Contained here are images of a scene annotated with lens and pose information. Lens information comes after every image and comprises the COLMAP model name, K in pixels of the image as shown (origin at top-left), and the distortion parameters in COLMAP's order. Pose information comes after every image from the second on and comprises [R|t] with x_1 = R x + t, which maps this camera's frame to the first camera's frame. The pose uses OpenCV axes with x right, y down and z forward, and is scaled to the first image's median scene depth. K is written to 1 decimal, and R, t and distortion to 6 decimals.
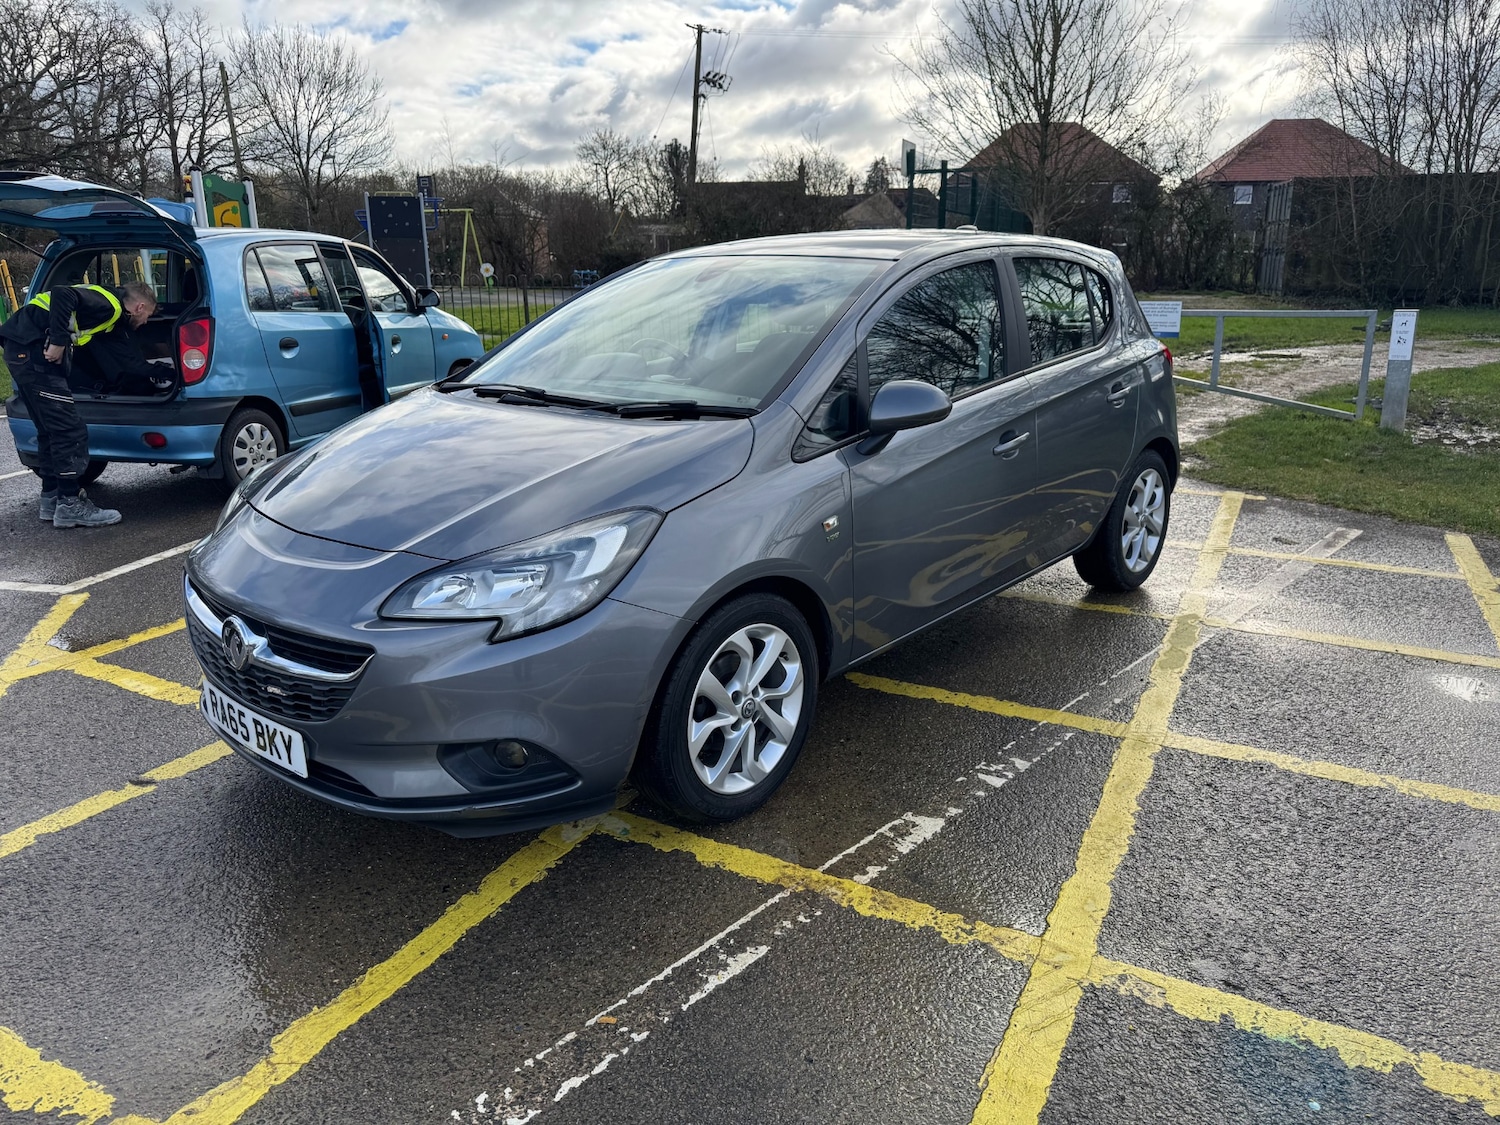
lens RADIAL K [[1062.7, 0, 743.6], [0, 1062.7, 559.2], [0, 0, 1]] dist [0.033240, -0.044438]
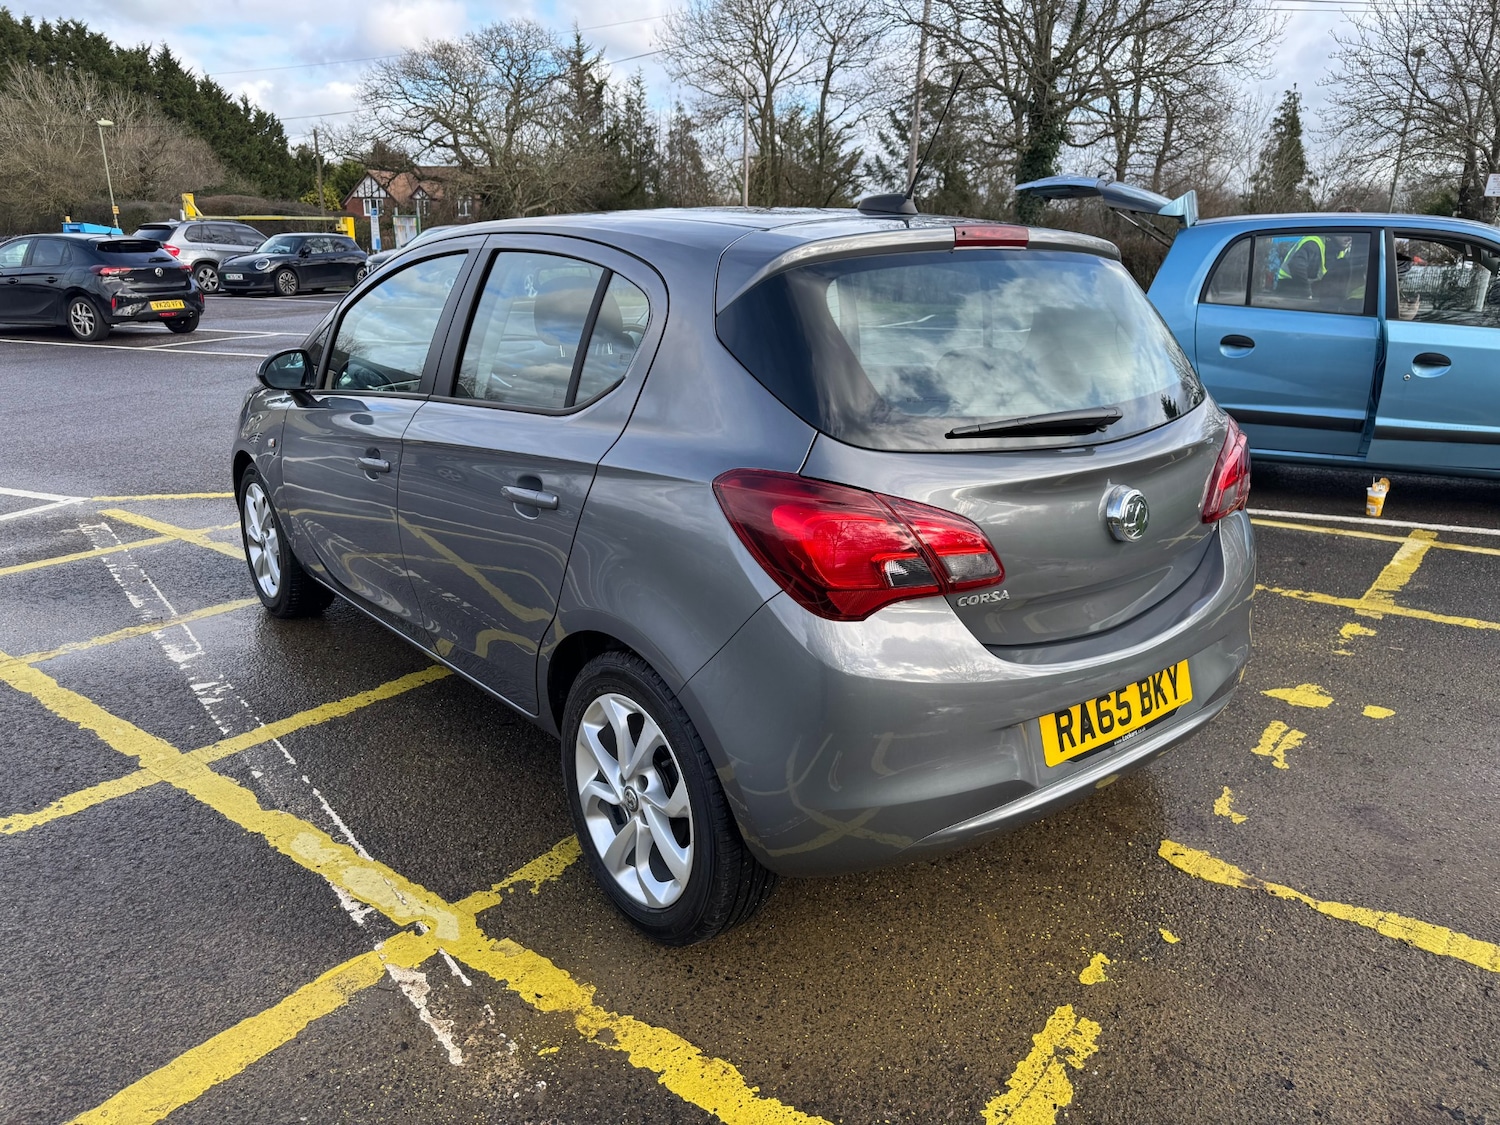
lens RADIAL K [[1059.3, 0, 745.4], [0, 1059.3, 559.8], [0, 0, 1]] dist [0.003683, -0.003447]
pose [[-0.162294, 0.285559, -0.944519, 1.155589], [-0.275907, 0.905896, 0.321290, -0.444212], [0.947384, 0.312743, -0.068234, 1.537024]]
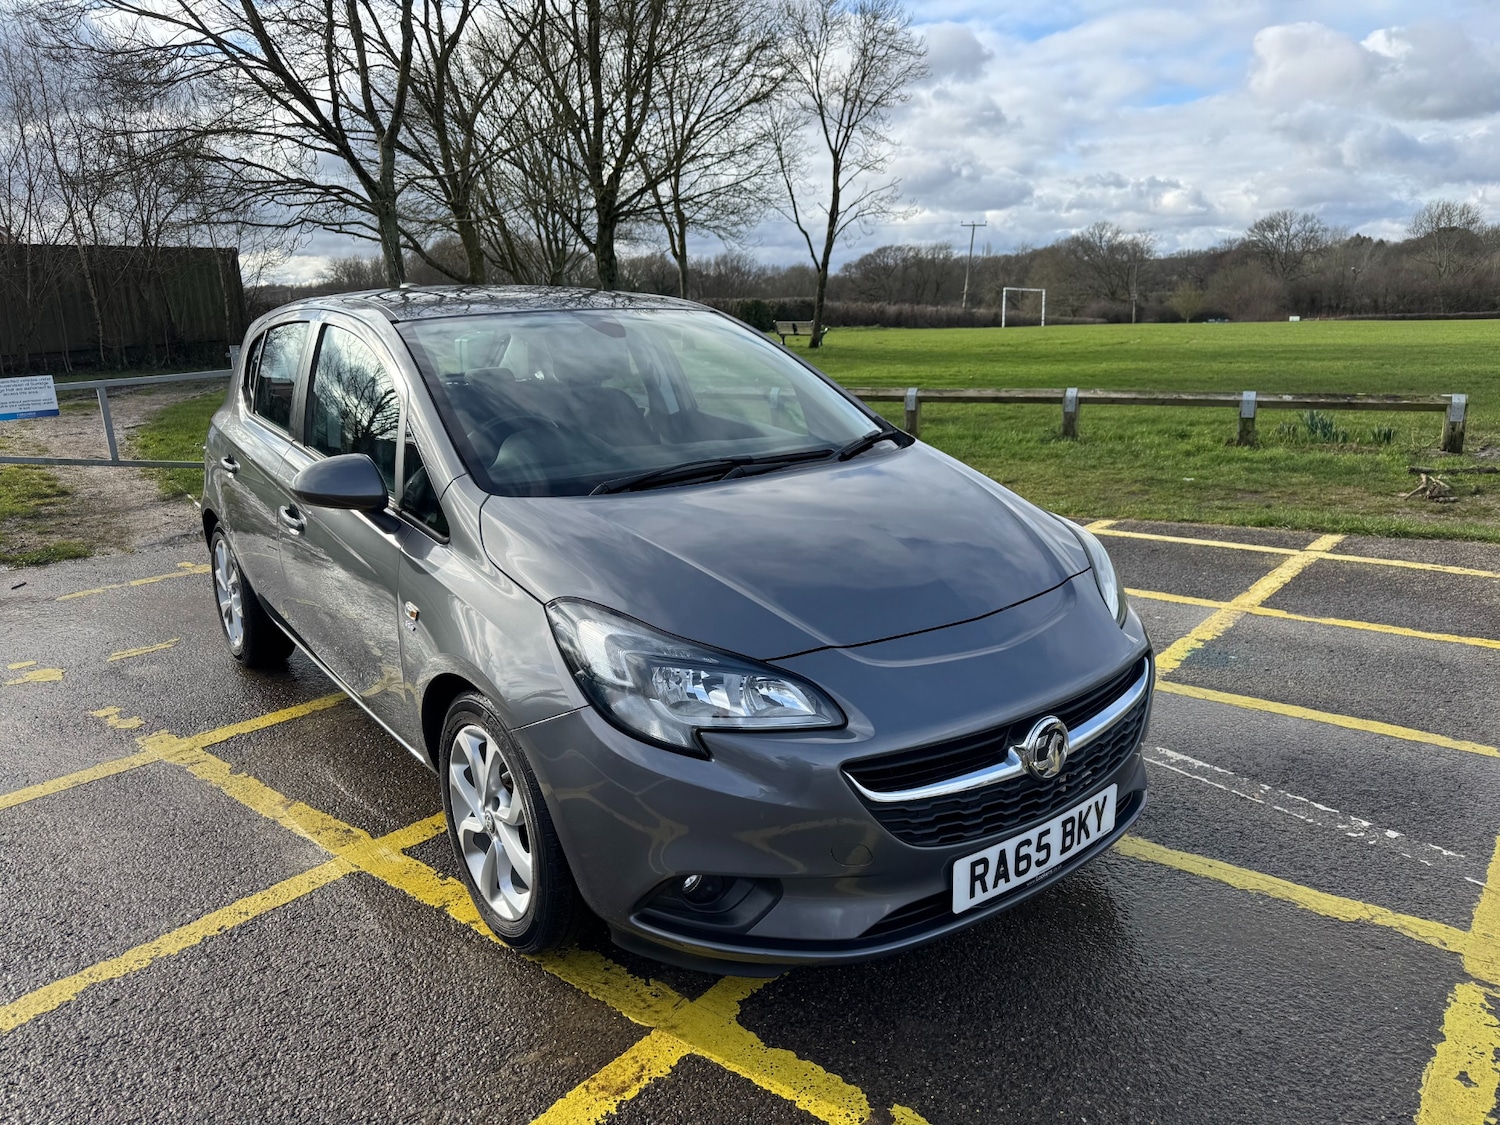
lens RADIAL K [[1055.0, 0, 758.0], [0, 1055.0, 579.2], [0, 0, 1]] dist [0.037618, -0.047253]
pose [[0.185686, -0.251928, 0.949765, -1.053105], [0.295482, 0.936153, 0.190548, -0.226980], [-0.937129, 0.245256, 0.248270, 0.798211]]
